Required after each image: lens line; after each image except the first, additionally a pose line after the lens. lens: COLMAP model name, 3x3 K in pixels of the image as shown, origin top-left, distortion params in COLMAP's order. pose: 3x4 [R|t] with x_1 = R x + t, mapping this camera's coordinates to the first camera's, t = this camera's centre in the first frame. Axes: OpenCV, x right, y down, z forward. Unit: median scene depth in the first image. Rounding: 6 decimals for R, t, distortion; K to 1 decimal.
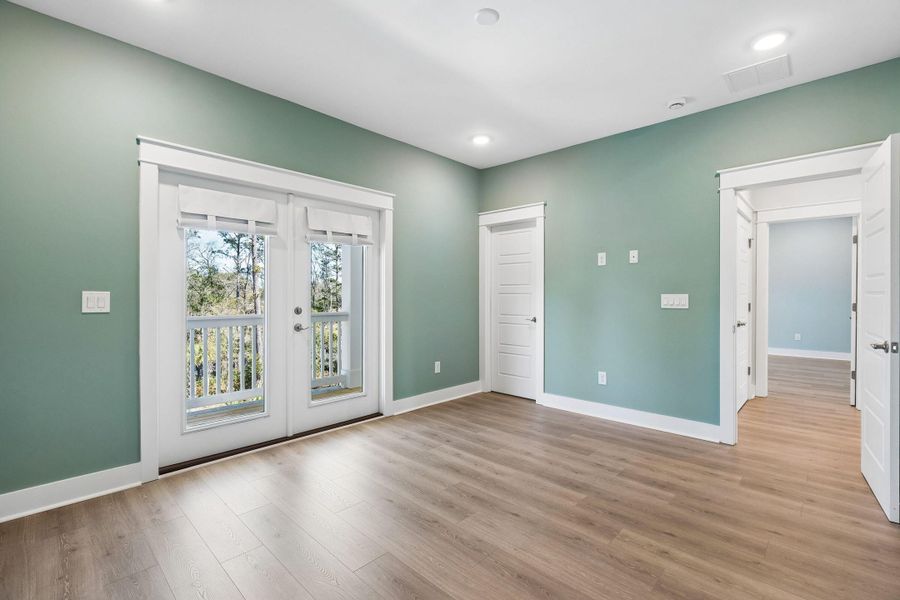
lens RADIAL K [[399.1, 0, 446.4], [0, 399.1, 298.6], [0, 0, 1]] dist [0.001412, -0.000234]
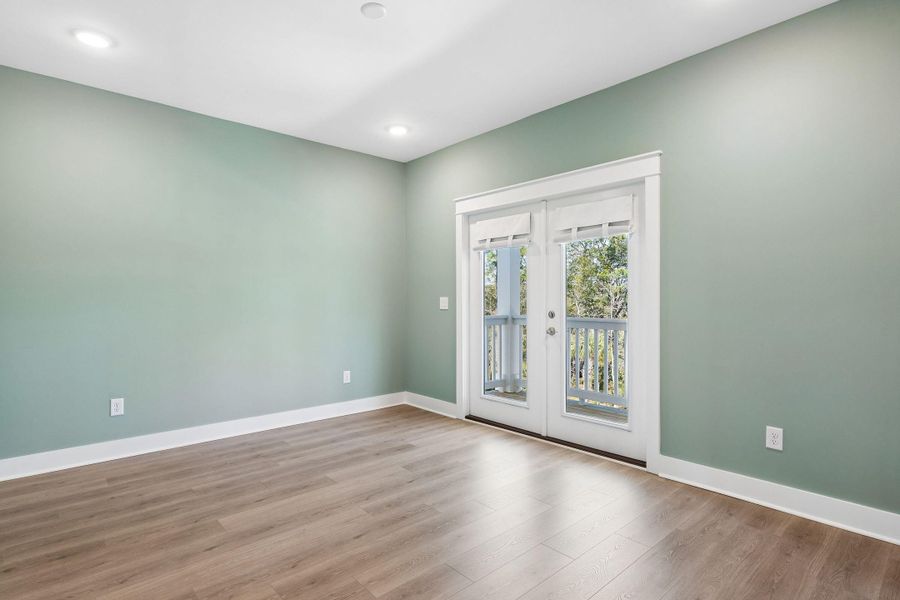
lens RADIAL K [[472.8, 0, 476.0], [0, 472.8, 301.7], [0, 0, 1]] dist [-0.001577, -0.001024]
pose [[-0.053510, 0.003640, -0.998561, 0.832533], [-0.007327, 0.999965, 0.004037, -0.004985], [0.998540, 0.007532, -0.053481, 0.886125]]
